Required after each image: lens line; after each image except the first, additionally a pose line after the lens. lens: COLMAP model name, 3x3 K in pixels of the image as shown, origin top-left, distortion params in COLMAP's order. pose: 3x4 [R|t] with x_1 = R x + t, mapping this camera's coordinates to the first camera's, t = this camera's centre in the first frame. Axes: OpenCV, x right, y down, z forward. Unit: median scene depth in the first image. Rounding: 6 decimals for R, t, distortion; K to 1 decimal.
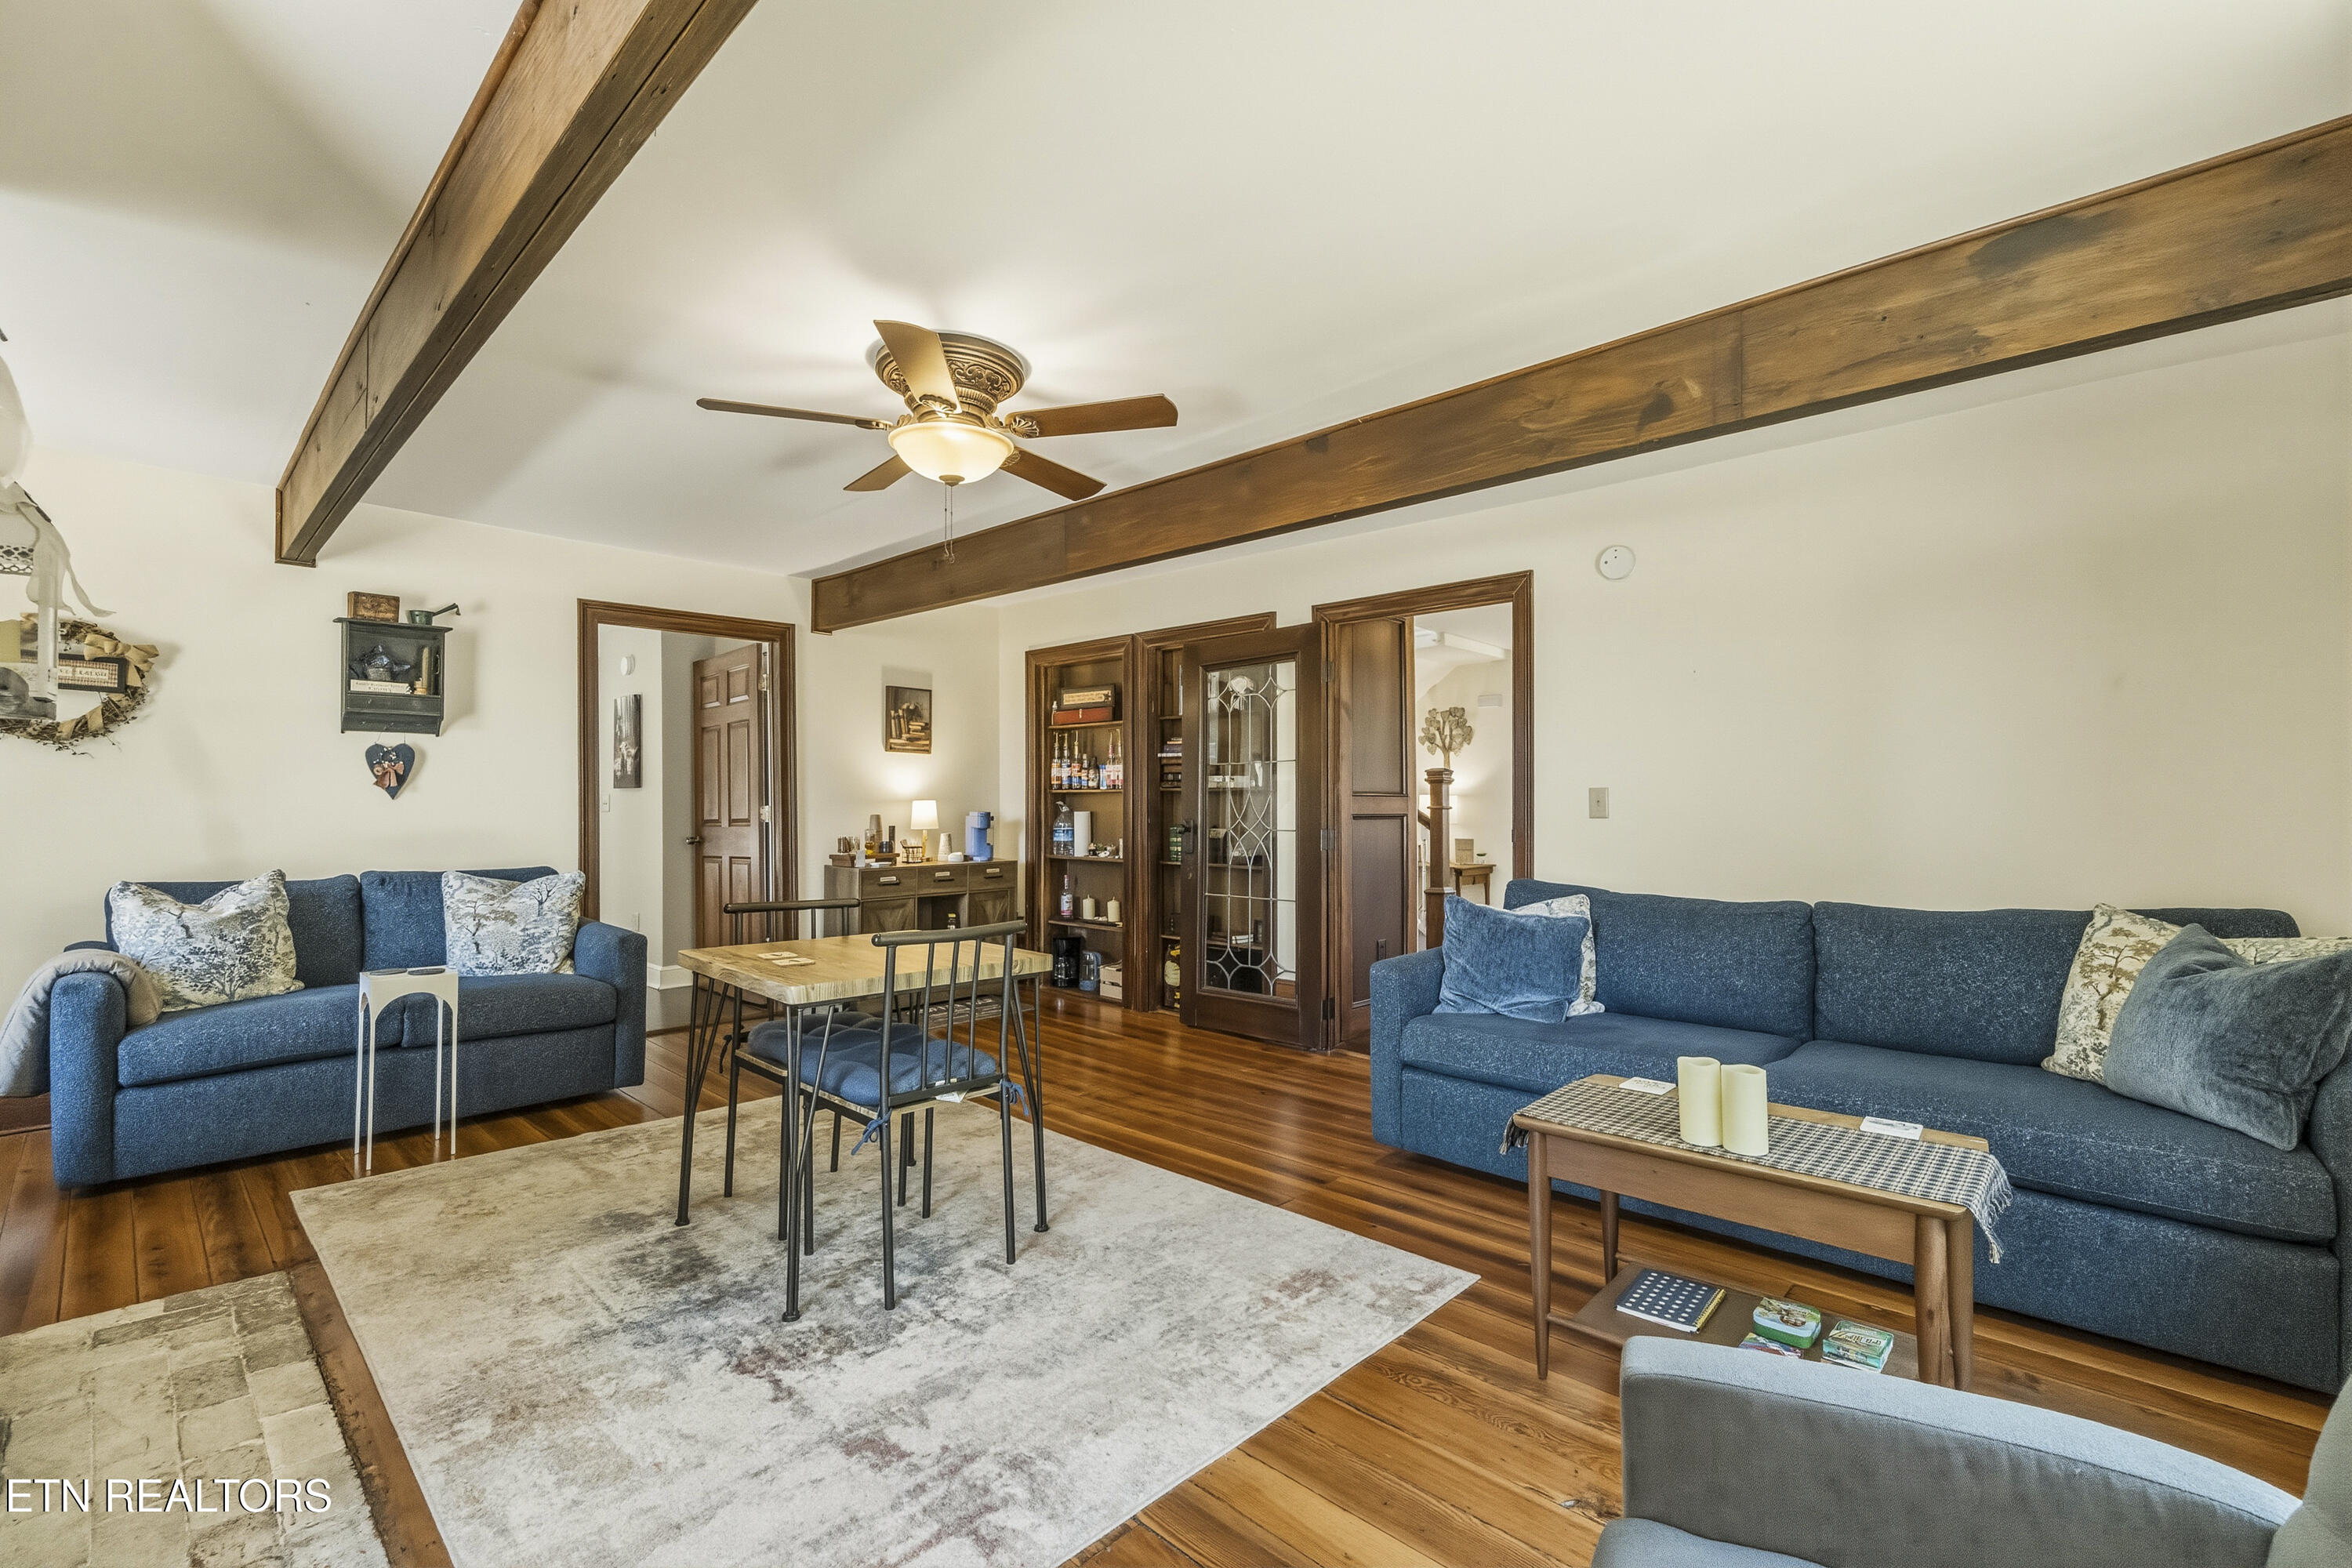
lens RADIAL K [[1024.9, 0, 1164.8], [0, 1024.9, 788.7], [0, 0, 1]] dist [-0.002562, -0.000107]
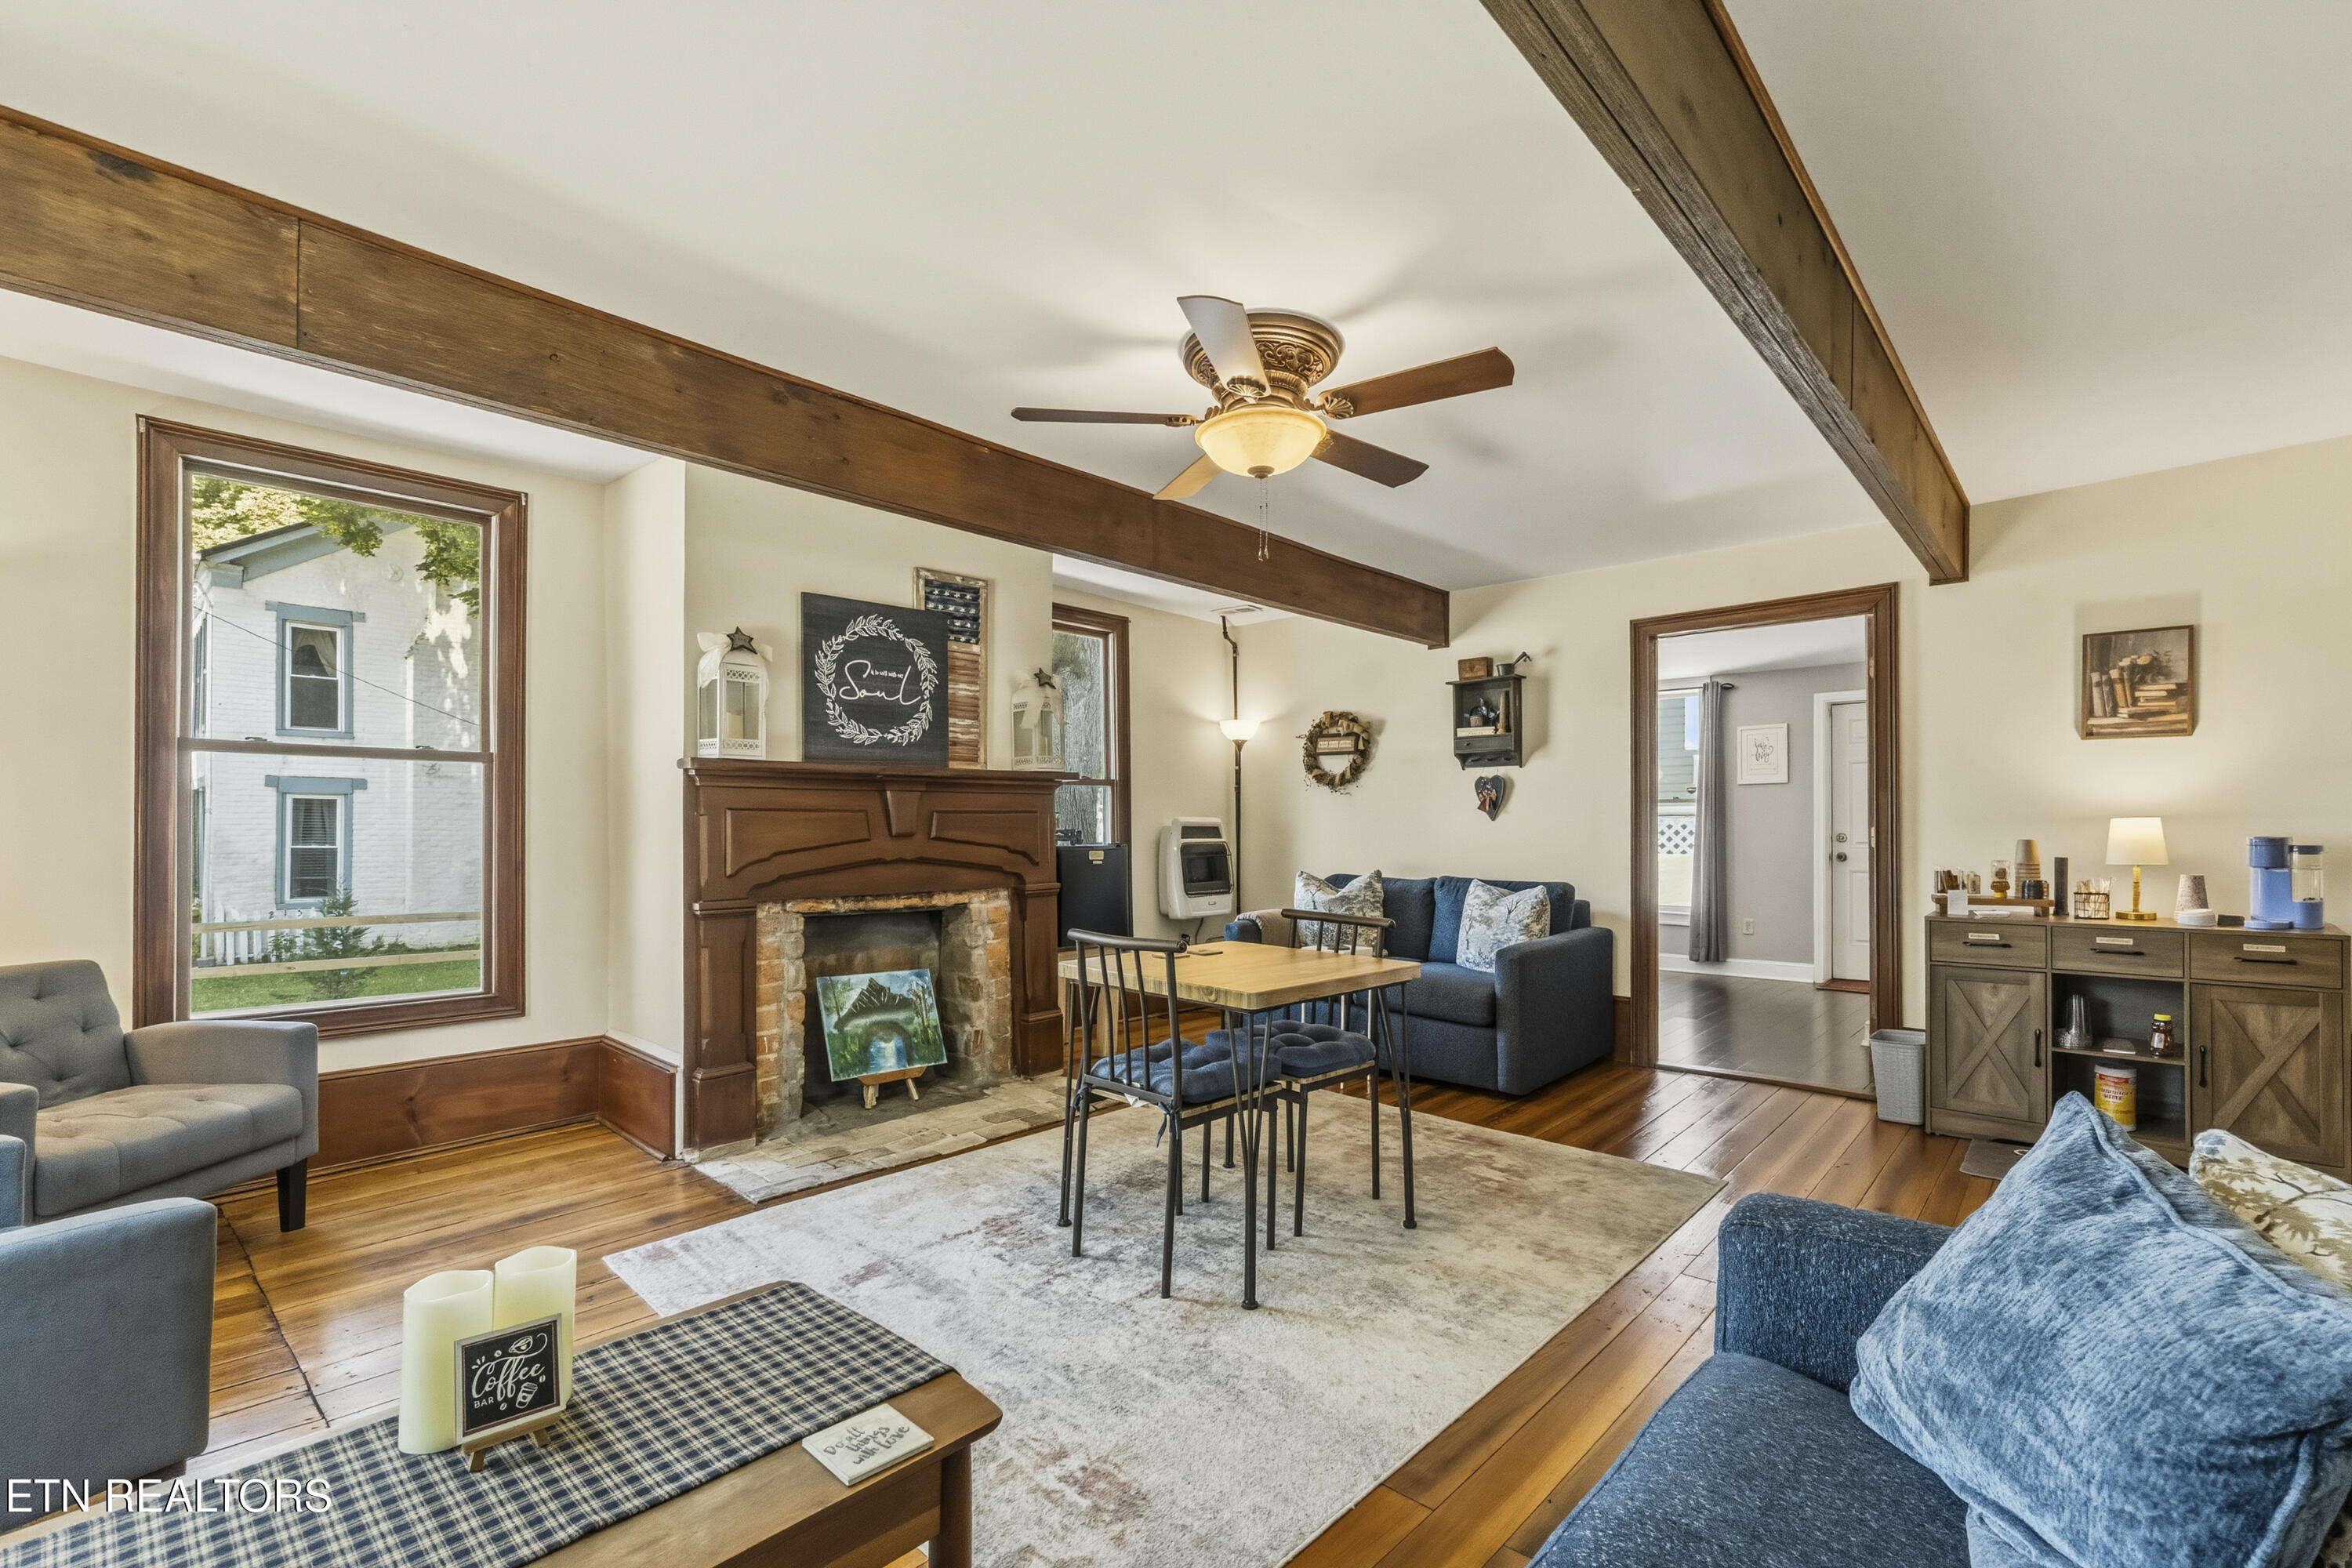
lens RADIAL K [[1027.1, 0, 1169.5], [0, 1027.1, 815.3], [0, 0, 1]] dist [-0.002153, -0.000088]
pose [[0.017153, -0.015232, -0.999737, 0.475458], [0.011696, 0.999819, -0.015033, 0.017934], [0.999784, -0.011435, 0.017328, 0.583752]]
